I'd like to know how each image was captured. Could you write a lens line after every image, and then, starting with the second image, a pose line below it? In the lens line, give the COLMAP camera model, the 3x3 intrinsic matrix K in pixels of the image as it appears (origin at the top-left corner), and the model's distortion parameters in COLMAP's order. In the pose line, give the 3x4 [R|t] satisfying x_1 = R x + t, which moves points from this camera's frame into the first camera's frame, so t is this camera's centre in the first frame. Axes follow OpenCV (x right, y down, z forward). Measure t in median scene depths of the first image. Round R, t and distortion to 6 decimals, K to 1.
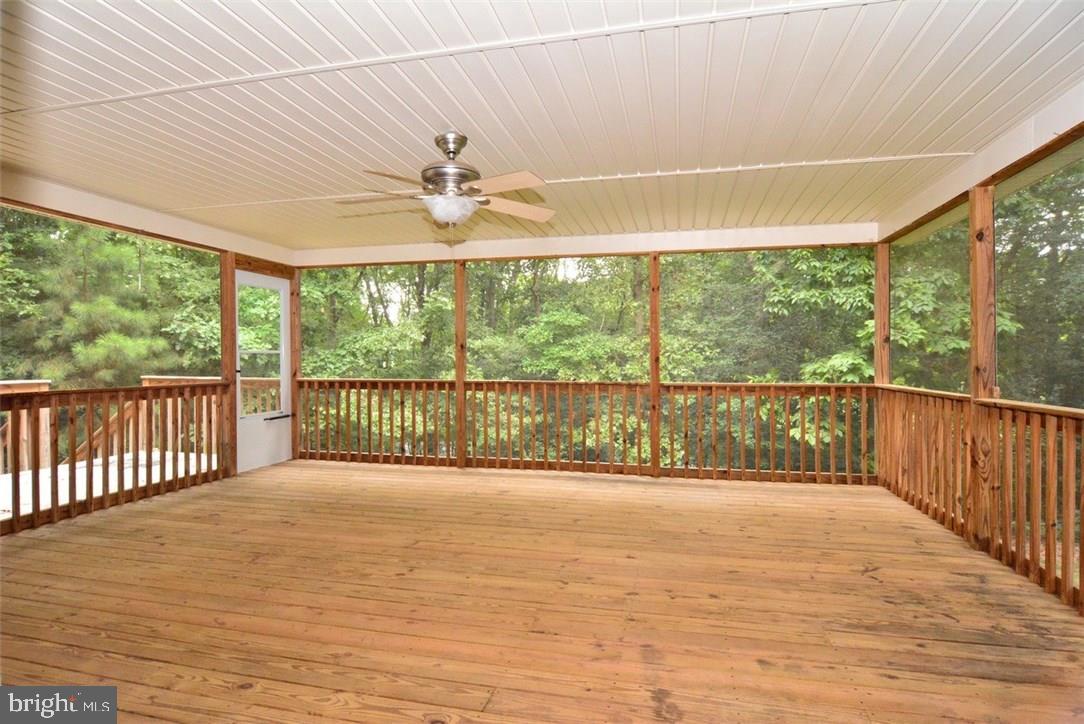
lens RADIAL K [[580.9, 0, 538.8], [0, 580.9, 358.8], [0, 0, 1]] dist [-0.013281, -0.005074]
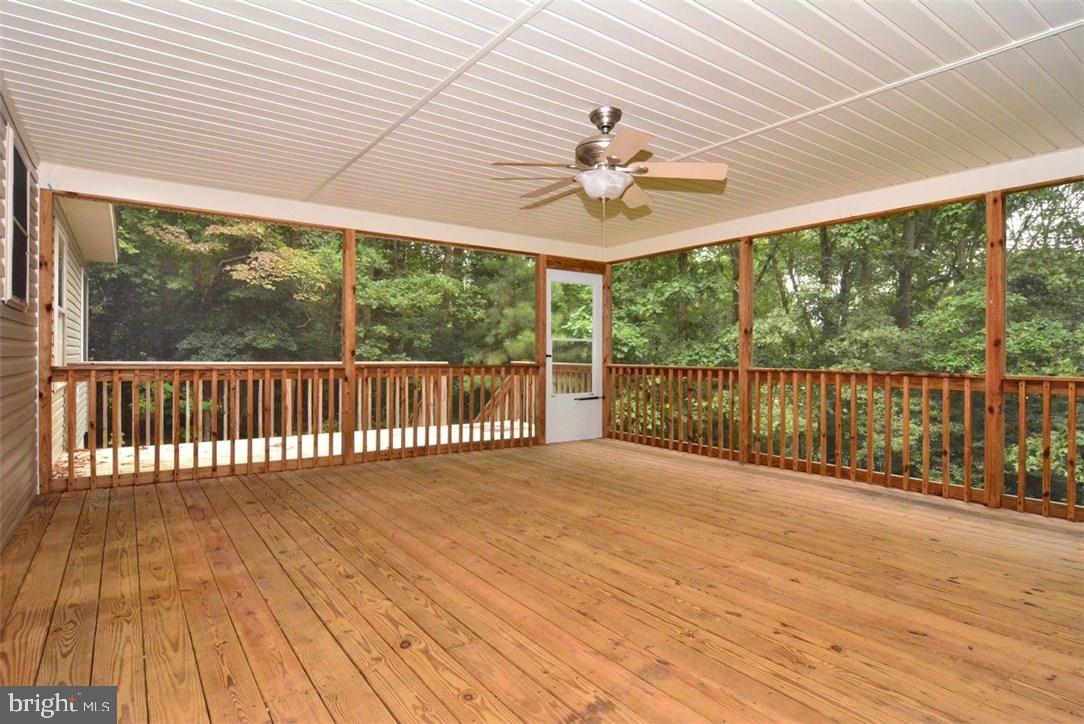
lens RADIAL K [[580.9, 0, 538.7], [0, 580.9, 357.9], [0, 0, 1]] dist [-0.013281, -0.005074]
pose [[0.753611, 0.008423, -0.657267, 0.213345], [-0.008118, 0.999961, 0.003507, 0.019534], [0.657271, 0.002693, 0.753649, 0.090037]]
